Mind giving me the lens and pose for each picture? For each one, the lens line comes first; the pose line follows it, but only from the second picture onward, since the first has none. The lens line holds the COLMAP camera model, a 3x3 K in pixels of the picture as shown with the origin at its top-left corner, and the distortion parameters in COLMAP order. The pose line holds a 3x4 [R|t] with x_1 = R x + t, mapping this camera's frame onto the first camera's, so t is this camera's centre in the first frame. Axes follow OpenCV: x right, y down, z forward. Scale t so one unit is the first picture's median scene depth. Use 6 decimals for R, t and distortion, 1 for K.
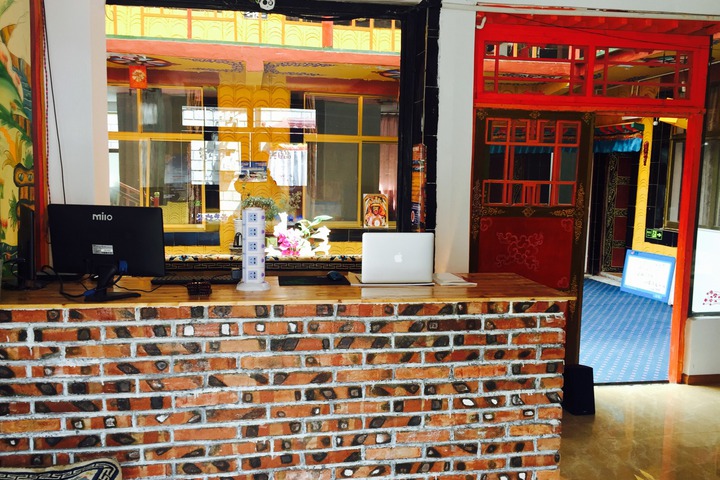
lens RADIAL K [[615.3, 0, 360.1], [0, 615.3, 241.1], [0, 0, 1]] dist [0.038256, -0.003286]
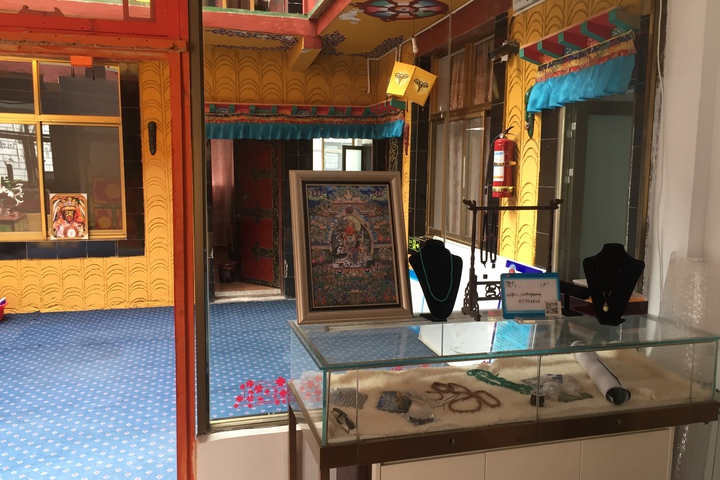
lens RADIAL K [[615.3, 0, 359.8], [0, 615.3, 238.6], [0, 0, 1]] dist [0.038256, -0.003286]
pose [[0.995554, -0.016361, 0.092764, 0.322555], [0.015463, 0.999826, 0.010397, -0.026241], [-0.092918, -0.008917, 0.995634, 0.237638]]
